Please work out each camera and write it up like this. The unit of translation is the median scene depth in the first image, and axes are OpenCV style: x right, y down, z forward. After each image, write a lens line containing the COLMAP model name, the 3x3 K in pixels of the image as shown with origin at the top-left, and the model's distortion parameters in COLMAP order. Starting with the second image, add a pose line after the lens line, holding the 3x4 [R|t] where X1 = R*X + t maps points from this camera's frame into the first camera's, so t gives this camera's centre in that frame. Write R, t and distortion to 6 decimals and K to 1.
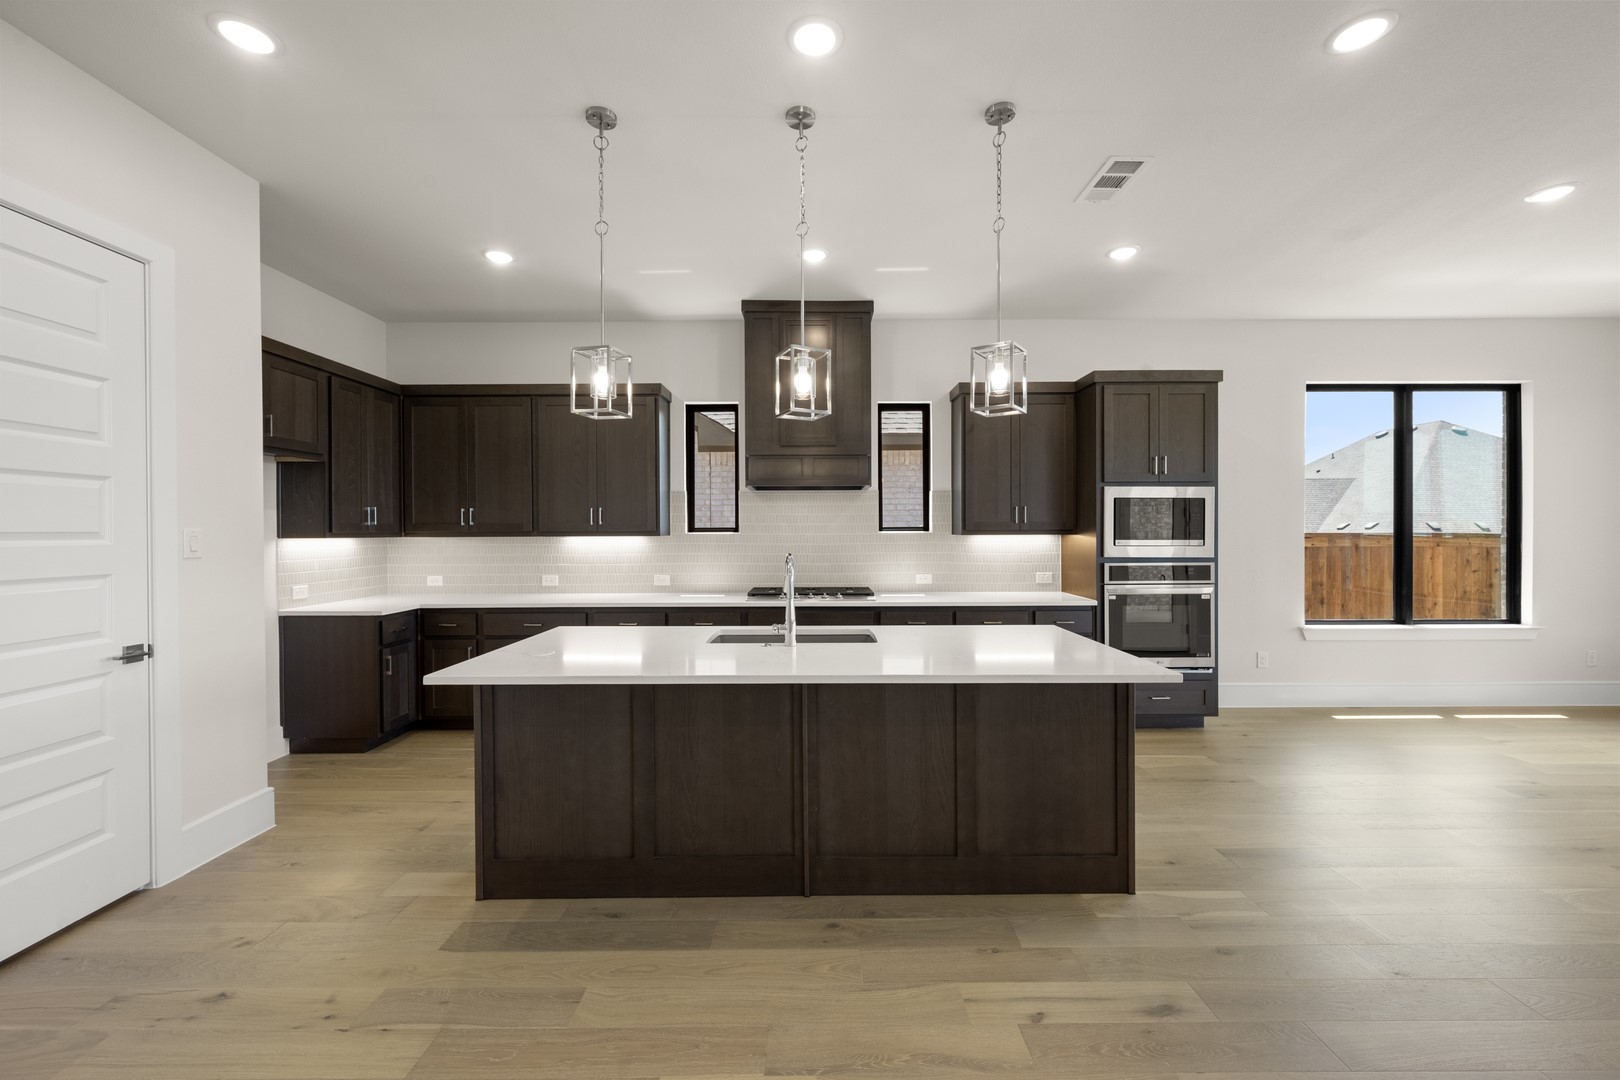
lens RADIAL K [[637.6, 0, 813.9], [0, 637.6, 536.8], [0, 0, 1]] dist [-0.001188, 0.000955]
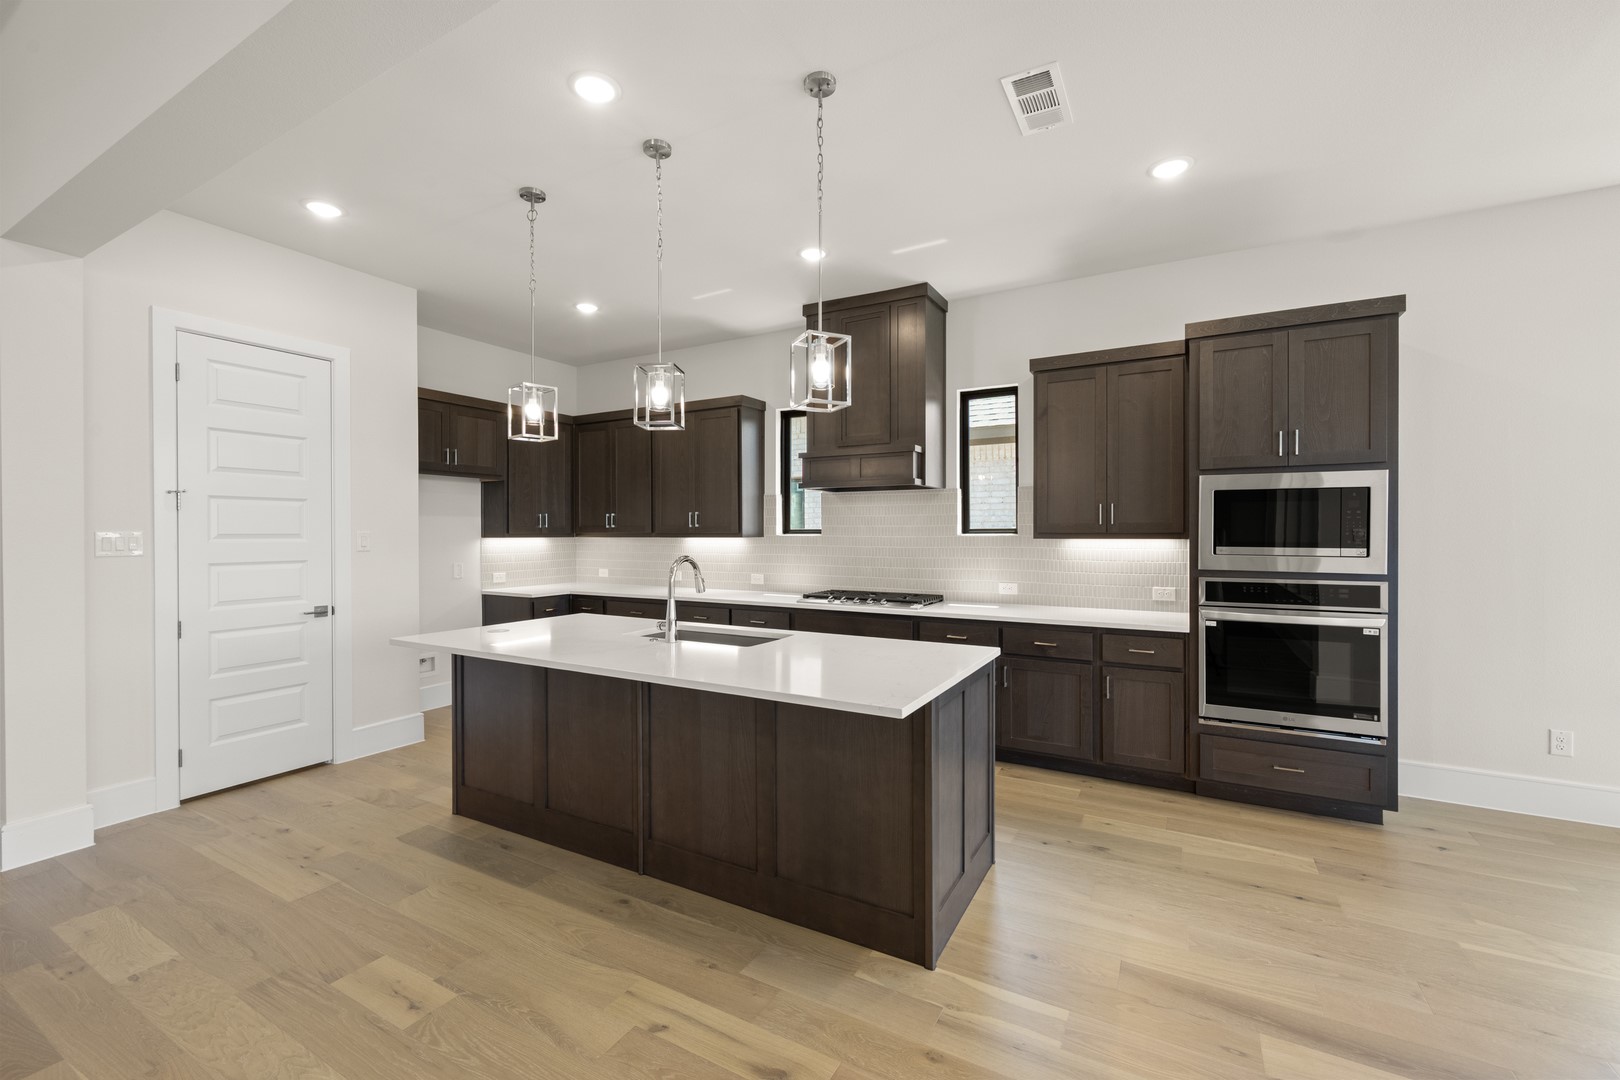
lens RADIAL K [[666.4, 0, 813.1], [0, 666.4, 536.9], [0, 0, 1]] dist [0.001147, -0.000859]
pose [[0.872766, 0.005568, -0.488107, 0.473579], [-0.005599, 0.999983, 0.001395, -0.005412], [0.488107, 0.001516, 0.872783, 0.094944]]
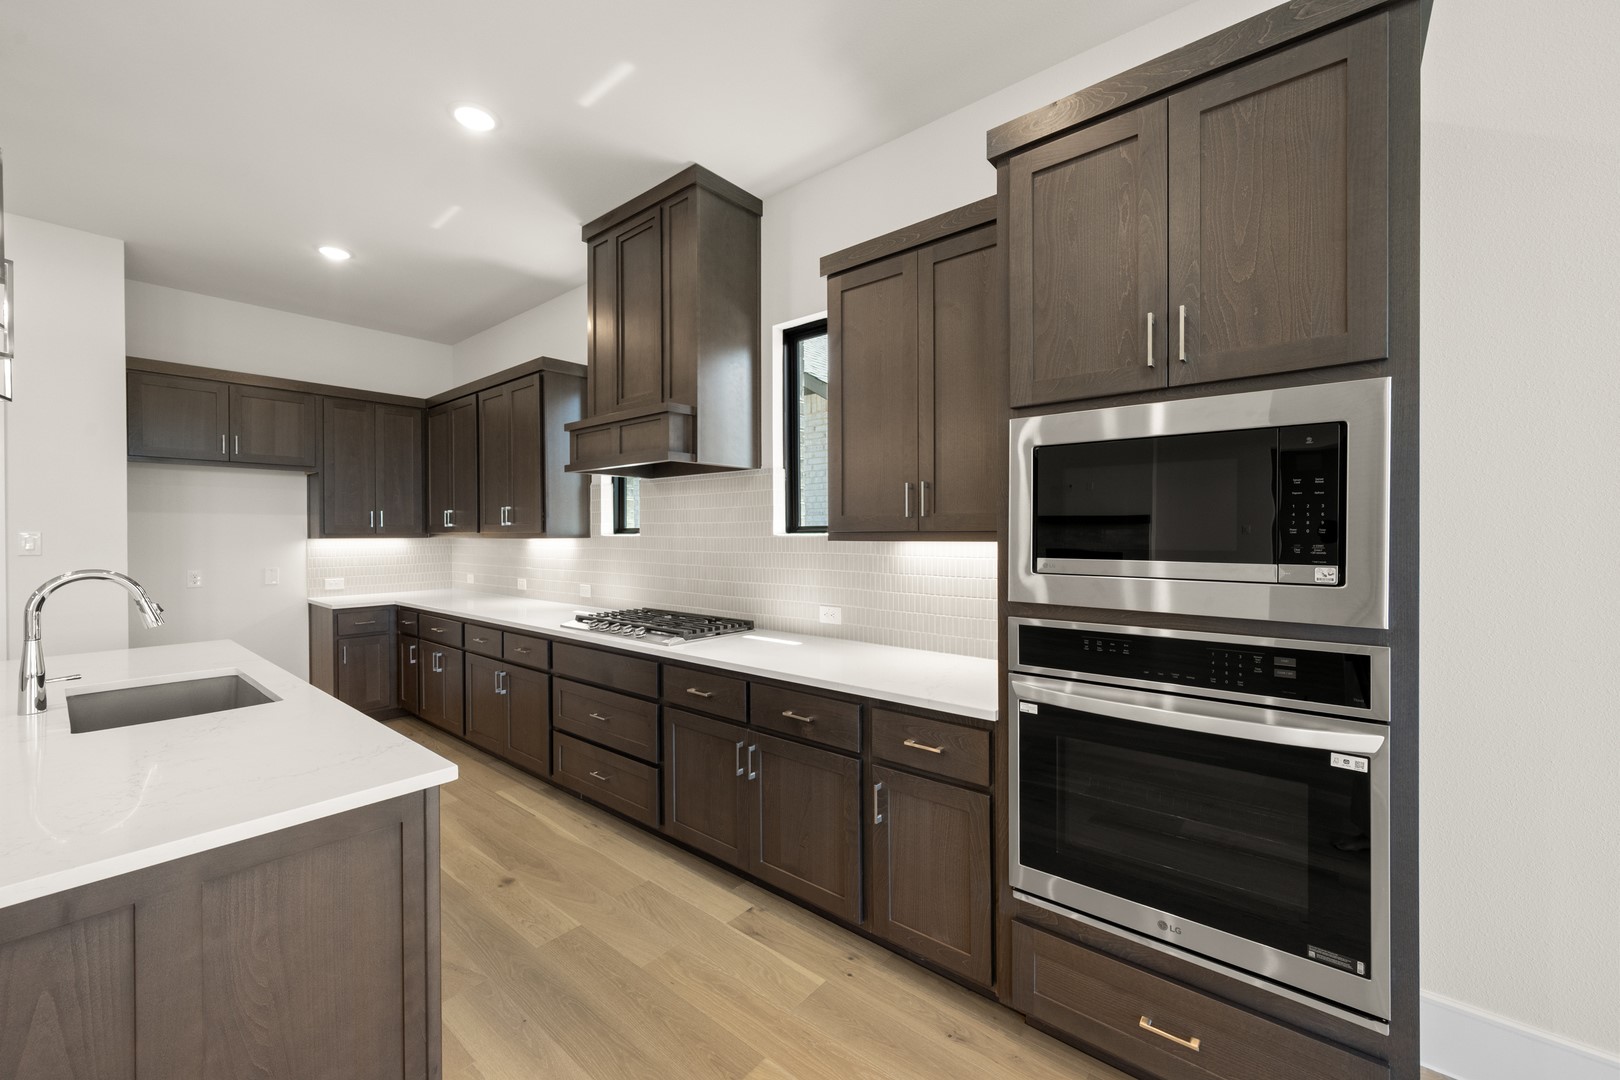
lens RADIAL K [[637.6, 0, 813.7], [0, 637.6, 536.7], [0, 0, 1]] dist [-0.001188, 0.000955]
pose [[0.771114, 0.004972, -0.636677, 0.654868], [-0.004289, 0.999987, 0.002614, -0.008529], [0.636682, 0.000715, 0.771126, 0.668016]]
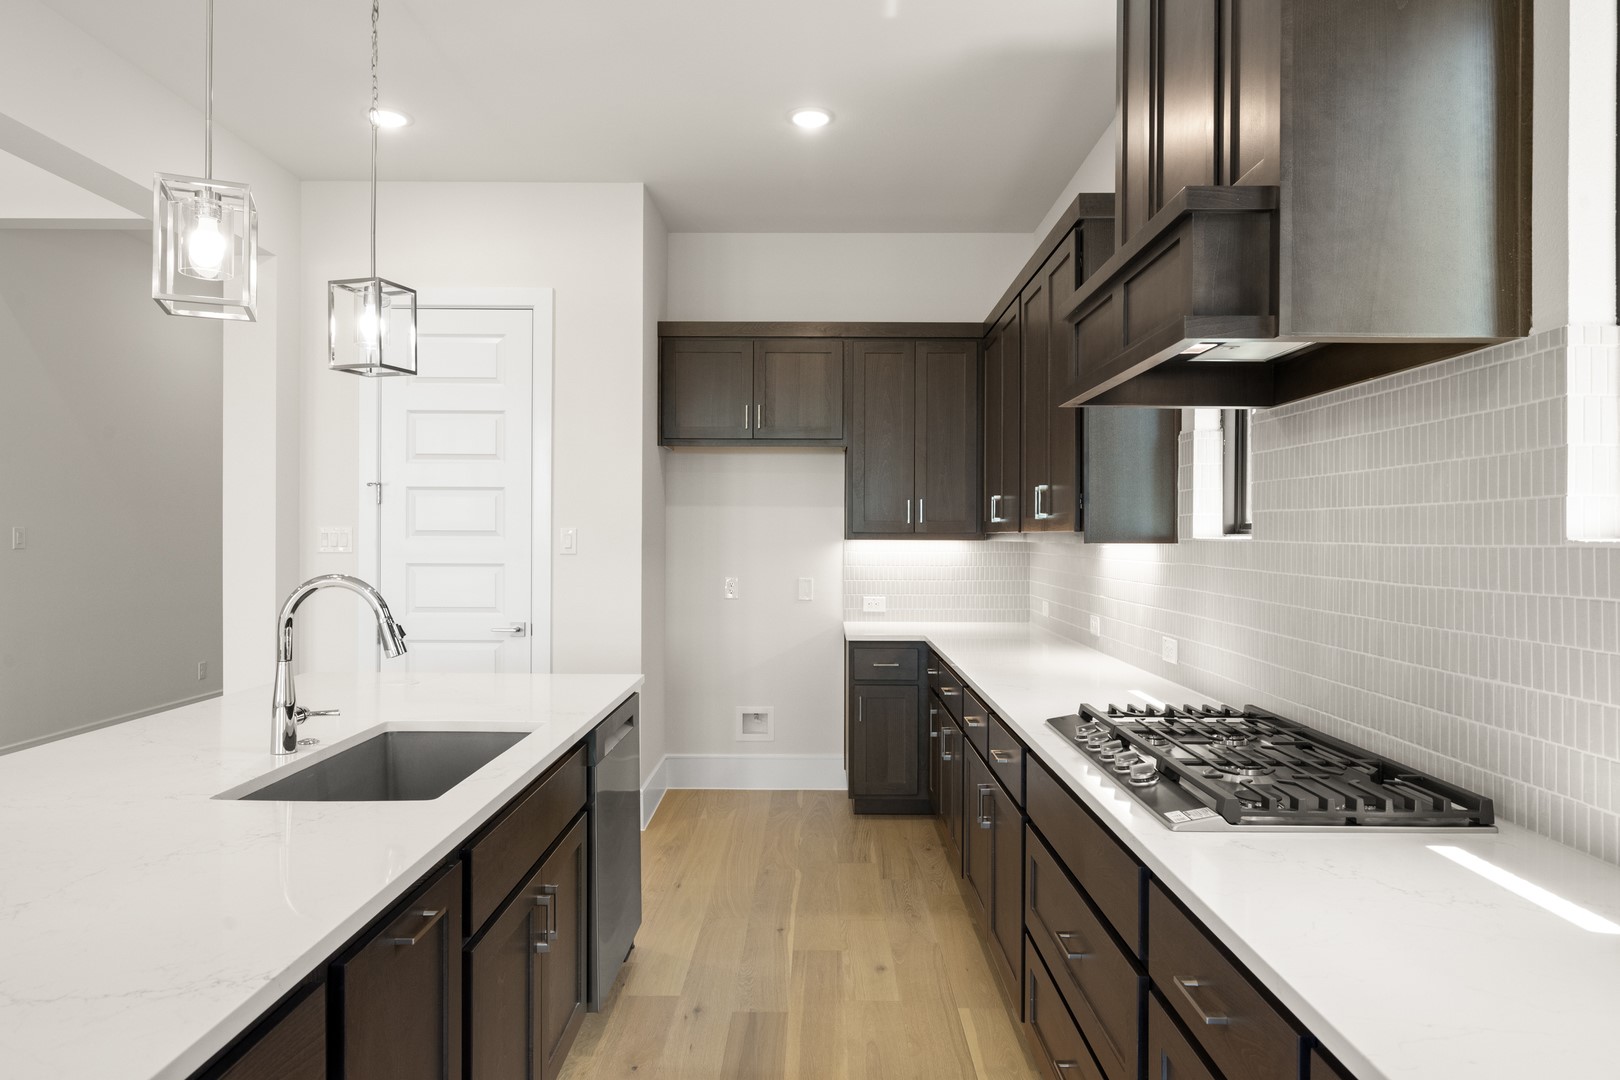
lens RADIAL K [[983.9, 0, 808.5], [0, 983.9, 536.4], [0, 0, 1]] dist [-0.001665, -0.000860]
pose [[-0.011768, 0.004722, -0.999920, 0.501079], [-0.013033, 0.999903, 0.004875, -0.007979], [0.999846, 0.013090, -0.011706, 0.949669]]
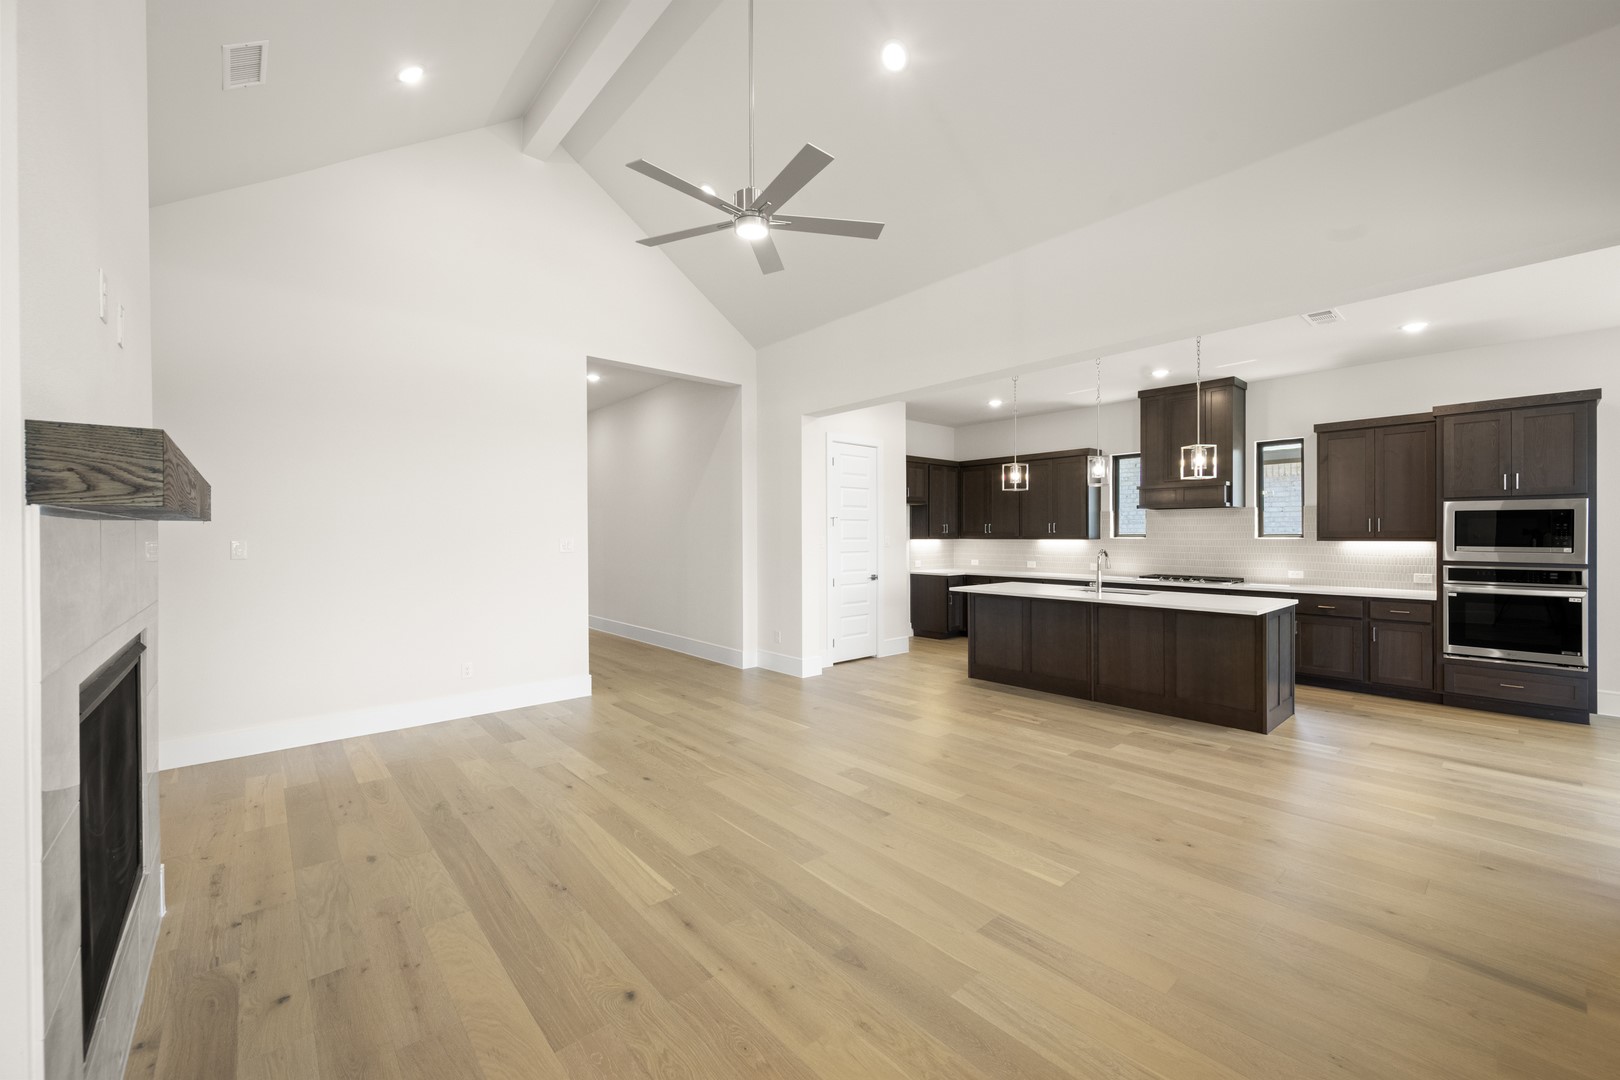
lens RADIAL K [[637.6, 0, 812.9], [0, 637.6, 536.2], [0, 0, 1]] dist [-0.001188, 0.000955]
pose [[0.661674, 0.004572, -0.749777, 0.610486], [-0.006359, 0.999980, 0.000485, -0.007376], [0.749764, 0.004447, 0.661690, -0.736109]]
